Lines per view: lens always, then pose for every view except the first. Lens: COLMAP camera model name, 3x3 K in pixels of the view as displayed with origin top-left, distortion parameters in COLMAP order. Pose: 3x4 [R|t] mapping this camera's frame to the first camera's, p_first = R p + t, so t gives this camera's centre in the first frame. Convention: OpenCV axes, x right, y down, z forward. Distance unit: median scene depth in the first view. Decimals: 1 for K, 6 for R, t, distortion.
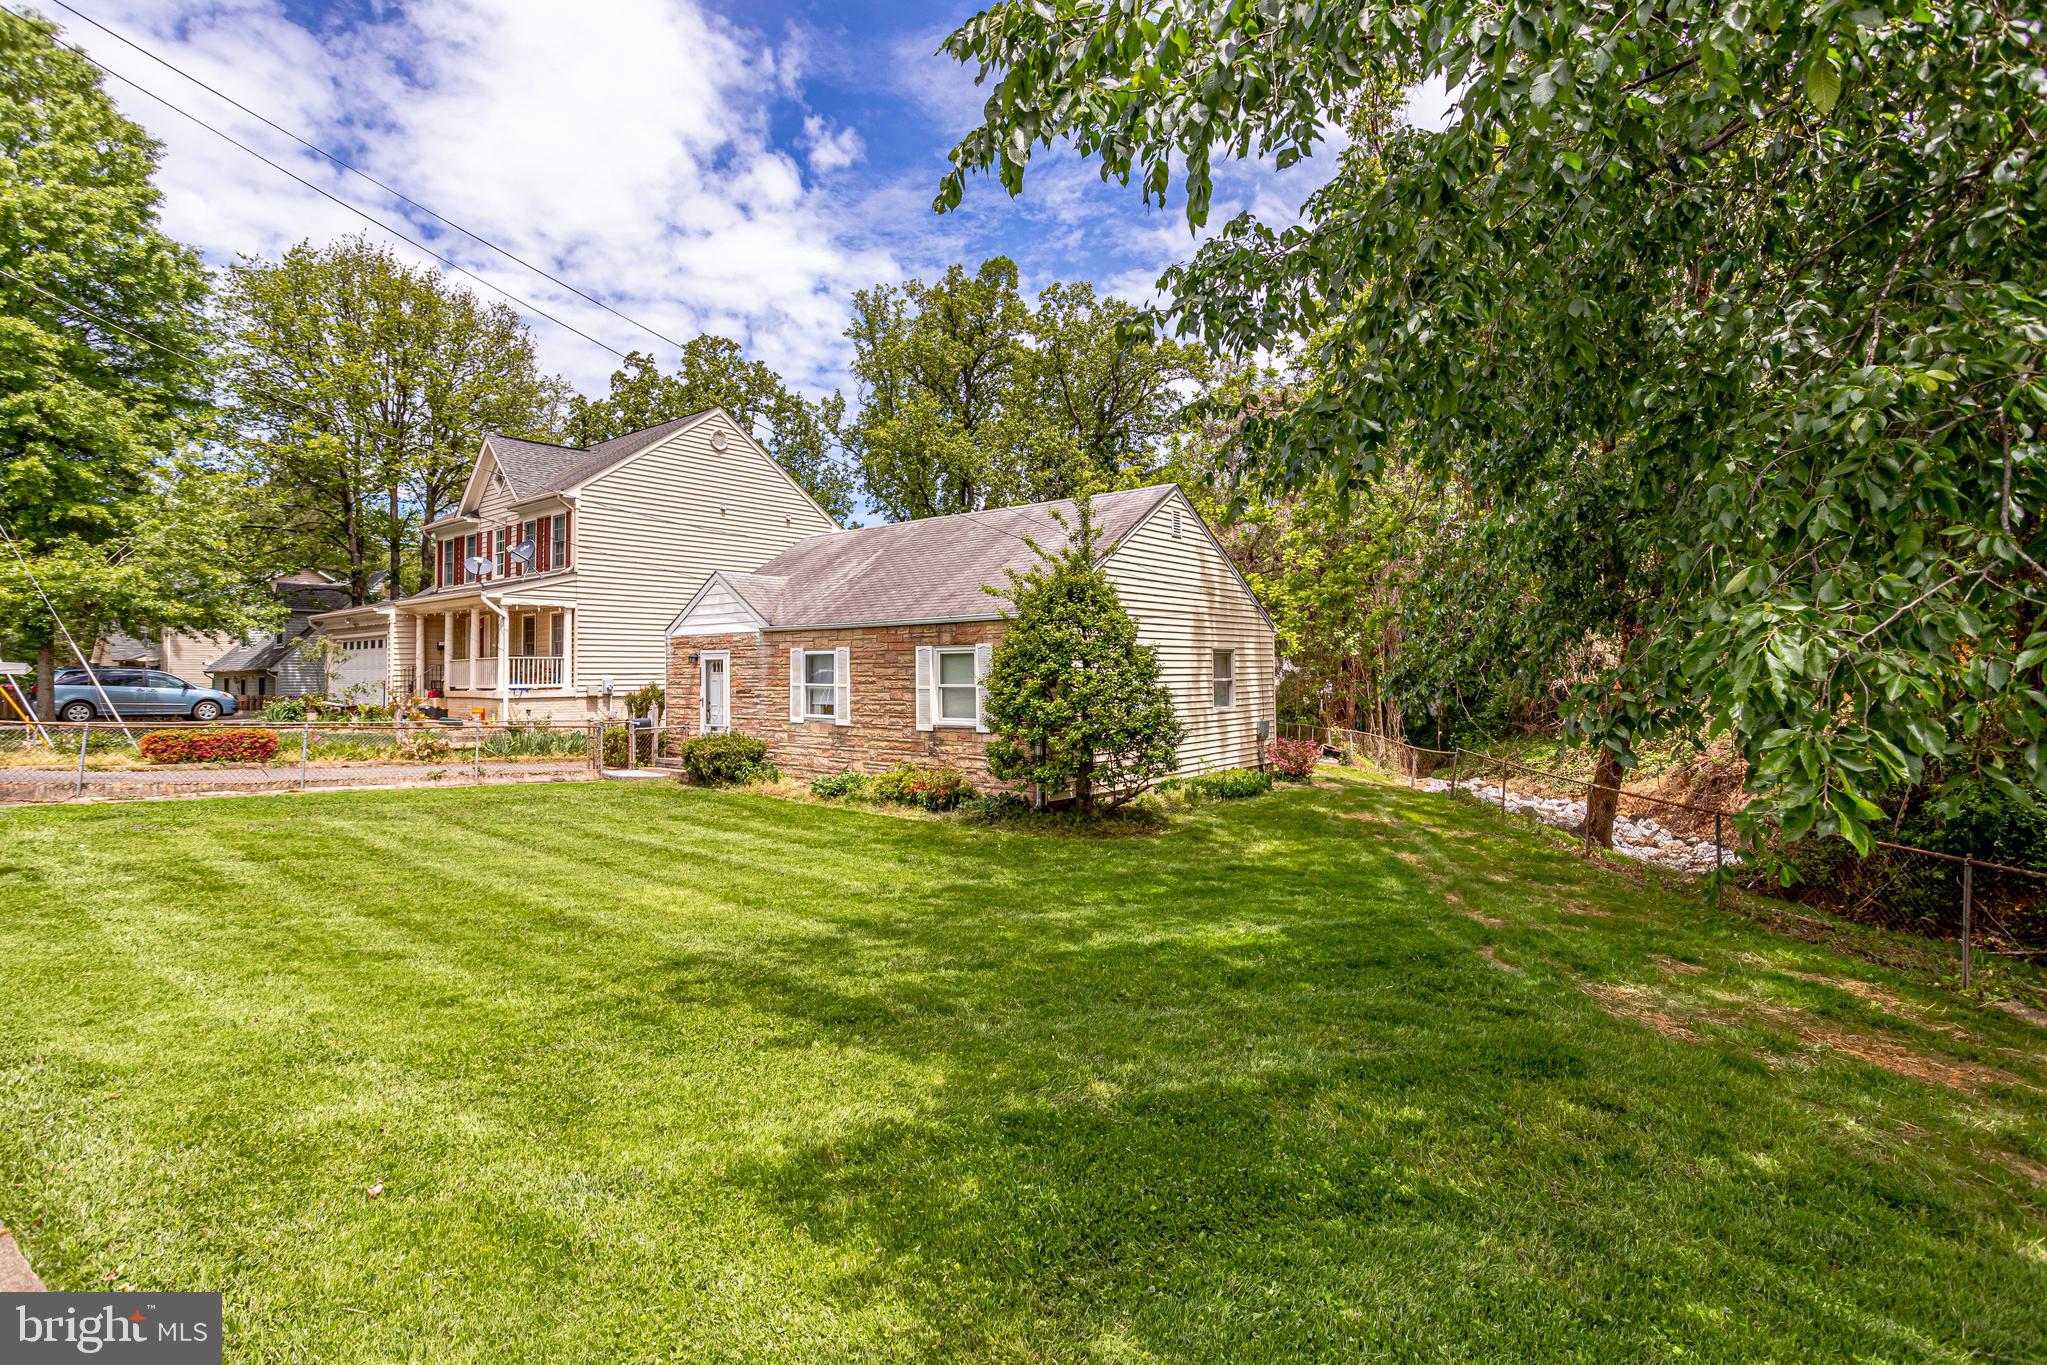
lens RADIAL K [[1017.6, 0, 1057.4], [0, 1017.6, 657.9], [0, 0, 1]] dist [-0.016076, 0.017332]
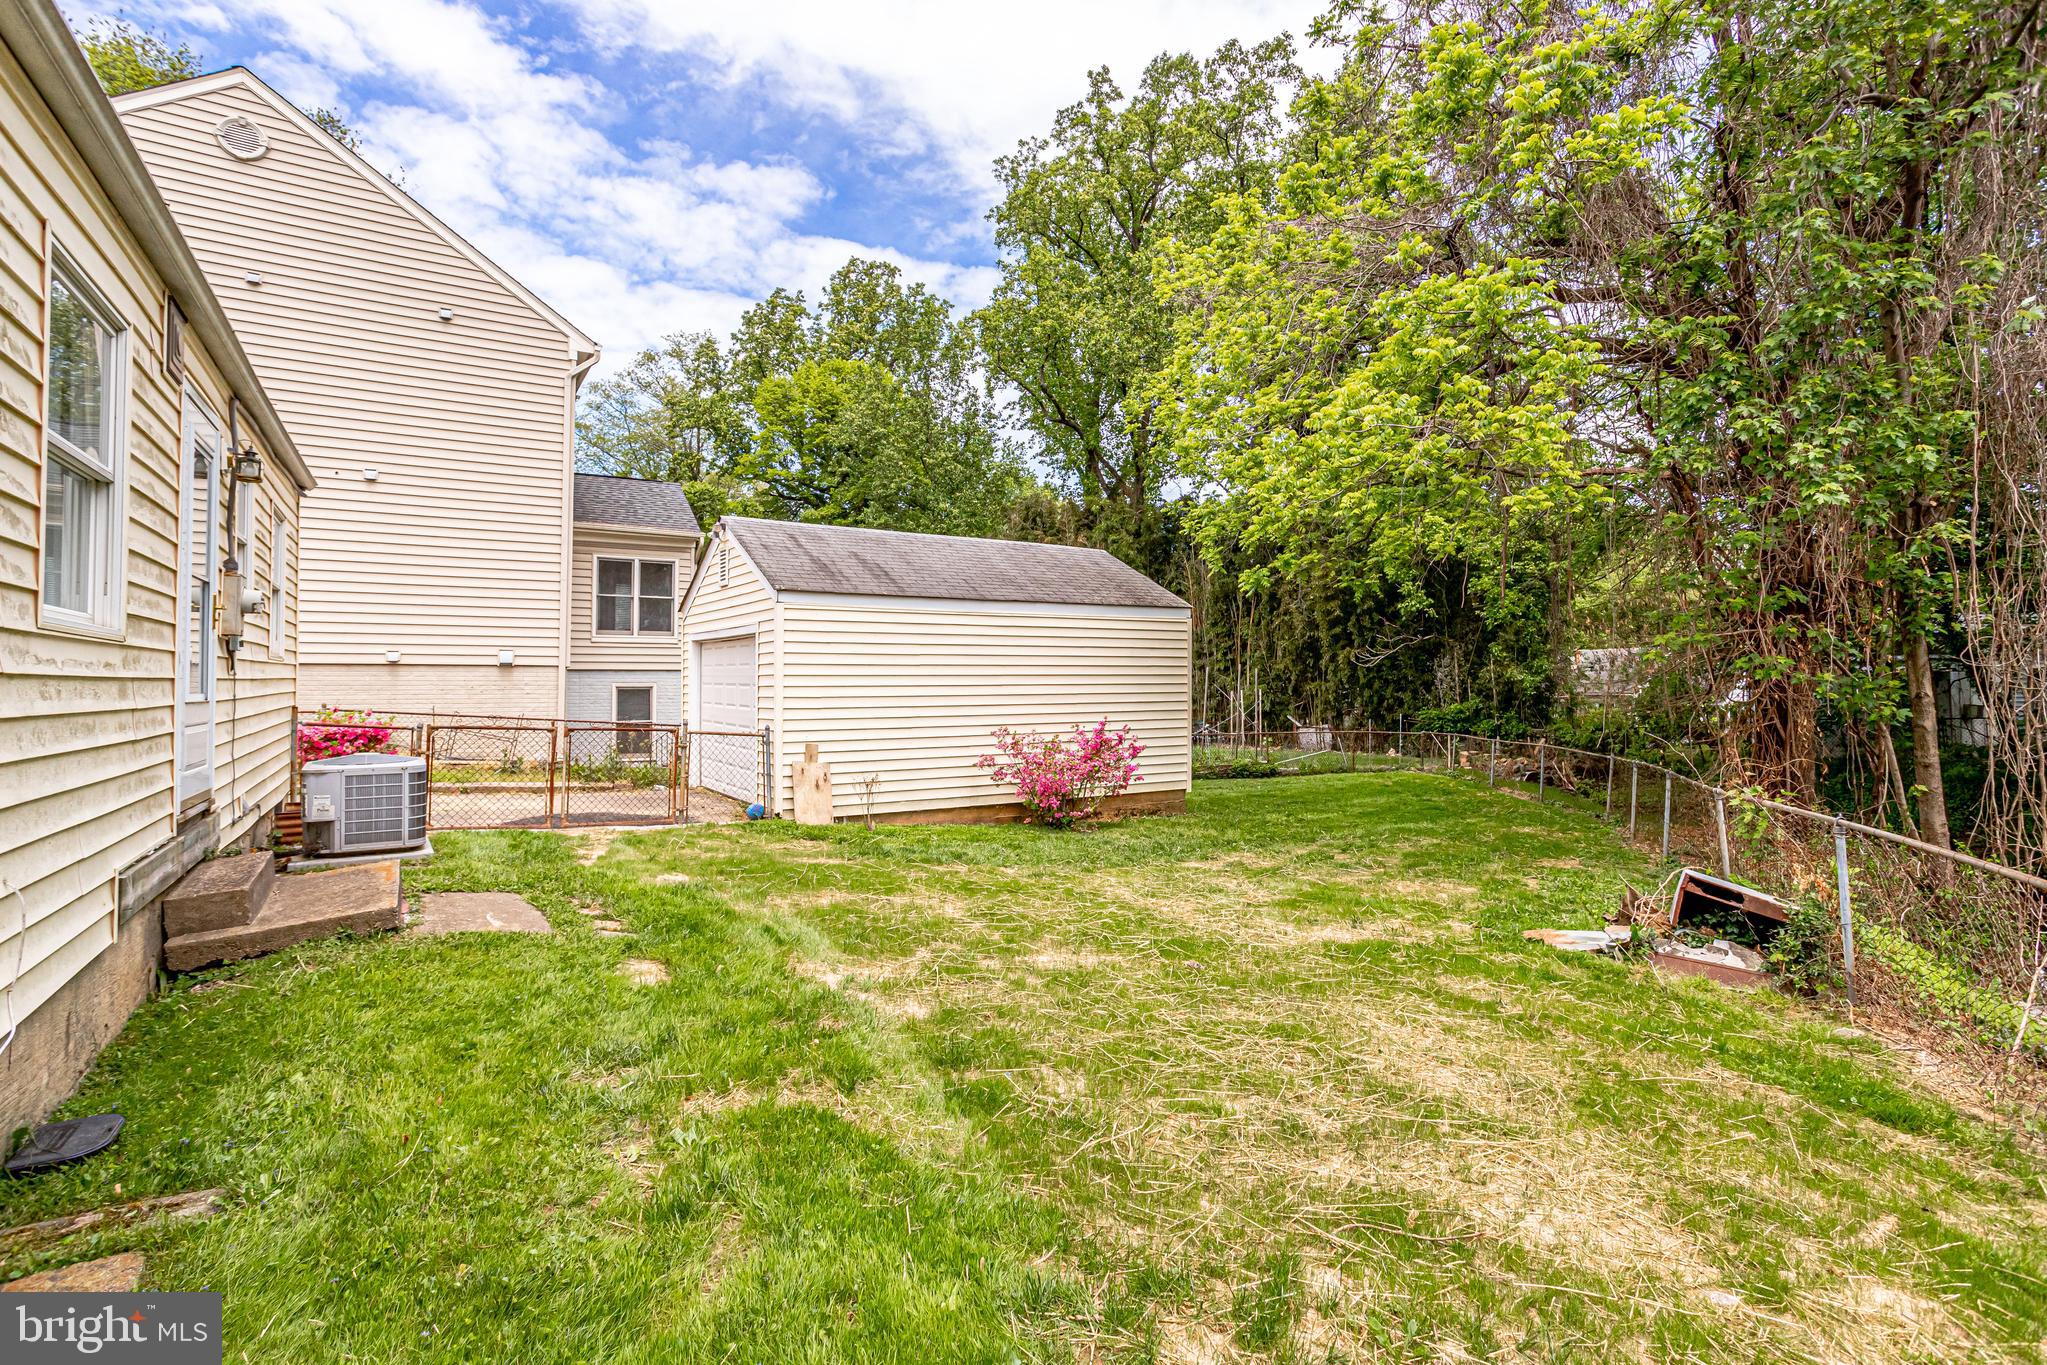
lens RADIAL K [[1017.6, 0, 1057.4], [0, 1017.6, 657.9], [0, 0, 1]] dist [-0.016076, 0.017332]
pose [[0.945931, -0.006250, -0.324309, 0.209619], [0.003069, 0.999942, -0.010318, 0.044790], [0.324355, 0.008765, 0.945895, 0.766261]]
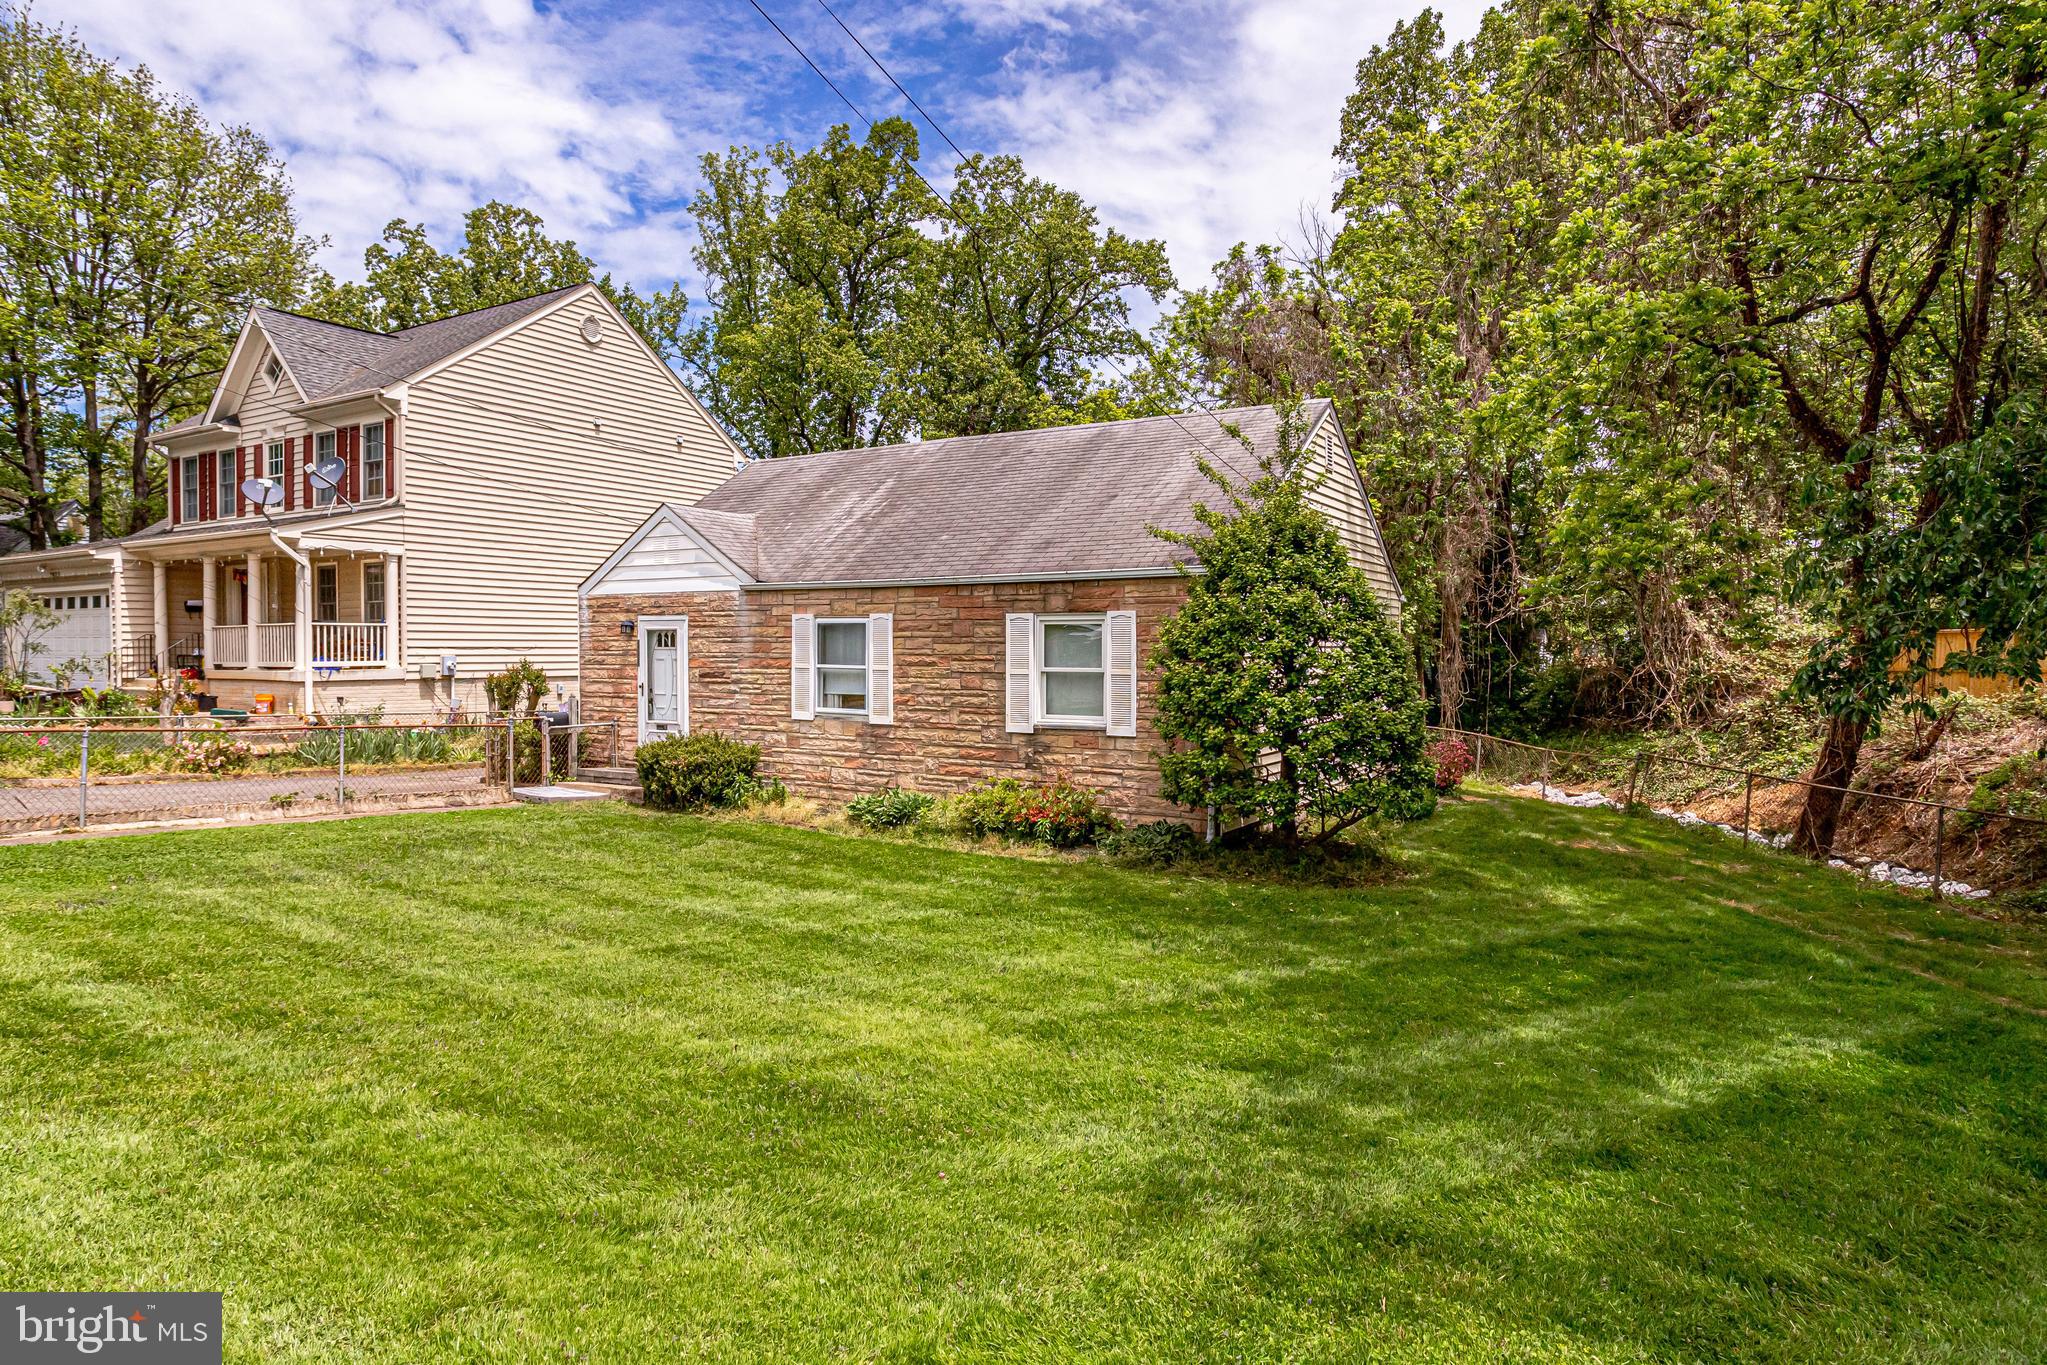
lens RADIAL K [[1204.2, 0, 1023.5], [0, 1204.2, 682.5], [0, 0, 1]] dist [-0.002401, 0.017093]
pose [[0.993404, 0.004802, 0.114563, -0.140138], [-0.009611, 0.999094, 0.041459, 0.001132], [-0.114260, -0.042286, 0.992550, 0.105208]]
